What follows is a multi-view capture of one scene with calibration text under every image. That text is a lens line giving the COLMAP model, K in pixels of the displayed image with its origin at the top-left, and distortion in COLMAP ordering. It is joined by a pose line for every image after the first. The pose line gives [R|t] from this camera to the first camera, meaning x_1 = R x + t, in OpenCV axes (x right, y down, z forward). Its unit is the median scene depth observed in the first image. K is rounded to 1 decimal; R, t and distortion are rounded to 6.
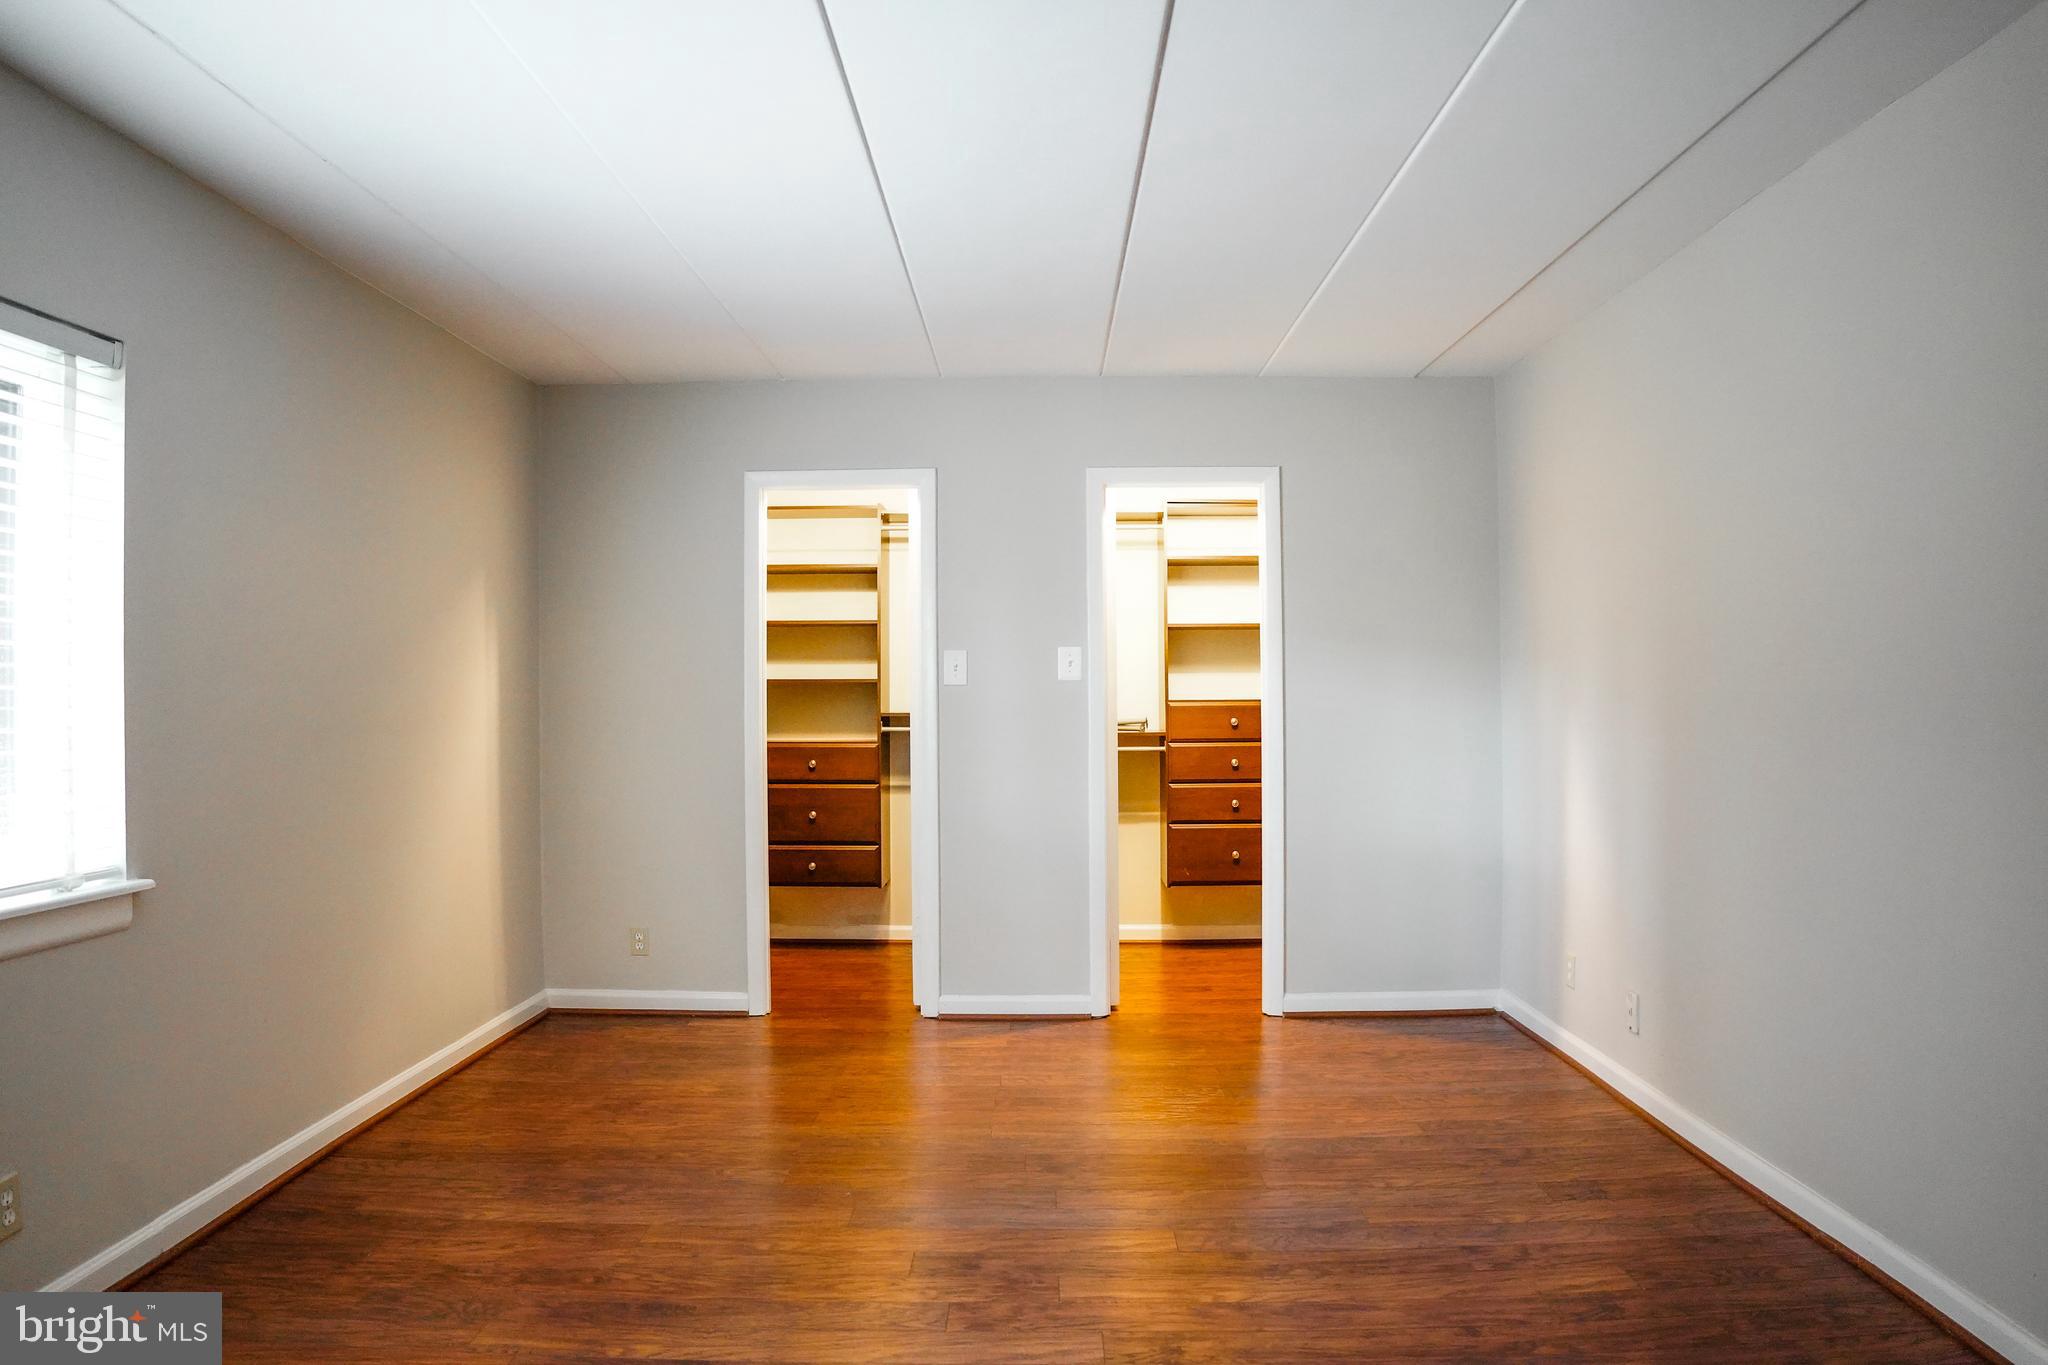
lens RADIAL K [[1337.4, 0, 1027.1], [0, 1337.4, 679.2], [0, 0, 1]] dist [-0.140517, 0.047207]
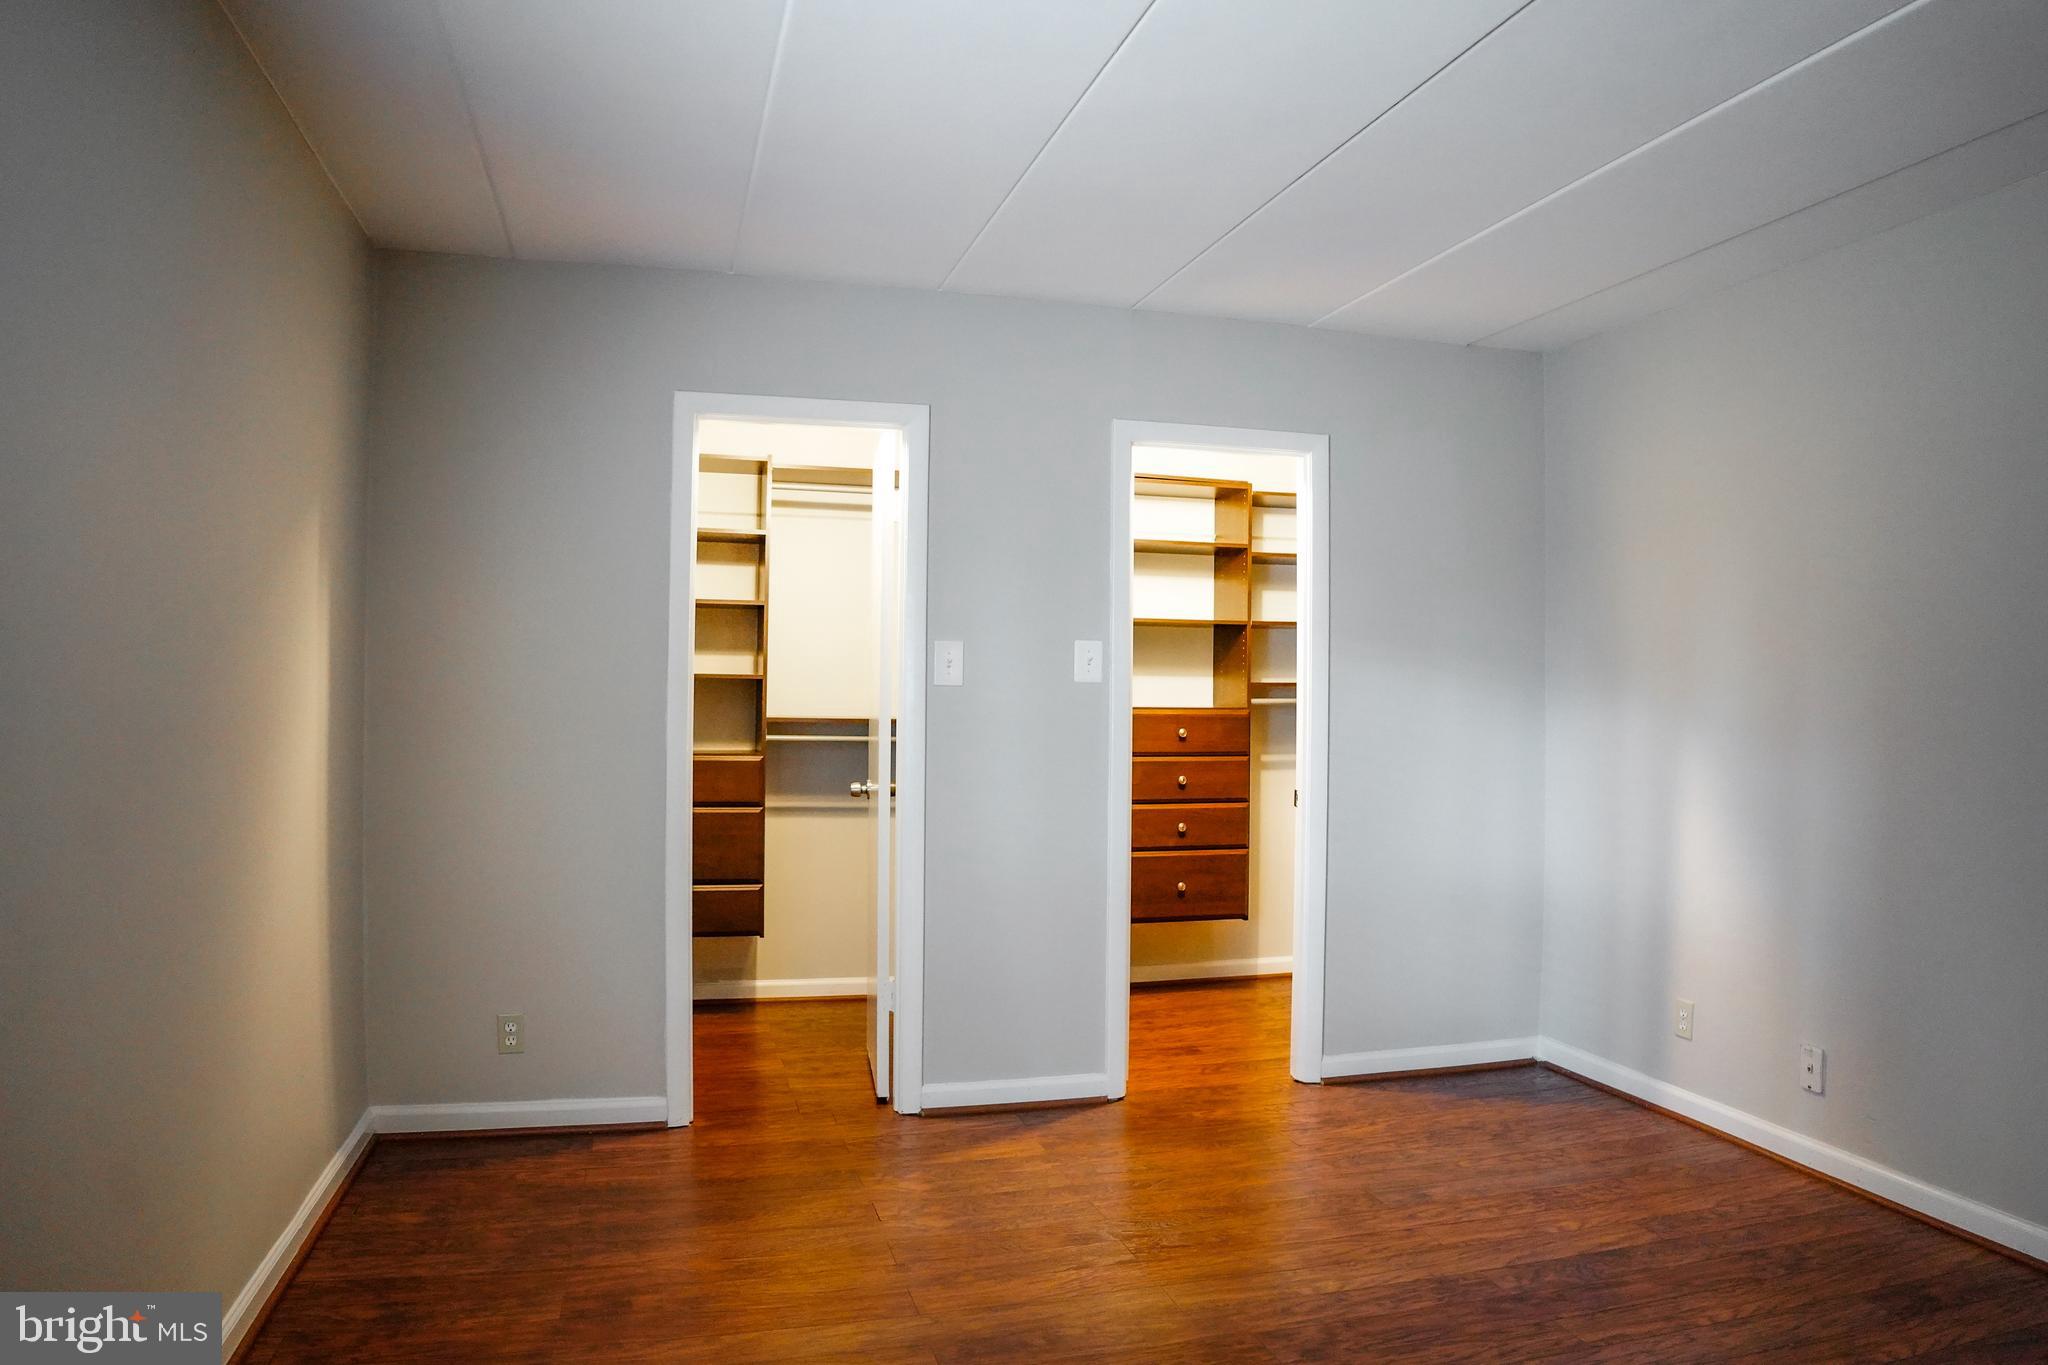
lens RADIAL K [[1337.4, 0, 1027.1], [0, 1337.4, 679.2], [0, 0, 1]] dist [-0.140517, 0.047207]
pose [[0.958956, 0.020226, 0.282831, -0.230011], [-0.020206, 0.999791, -0.002987, 0.002029], [-0.282832, -0.002851, 0.959165, 0.243170]]
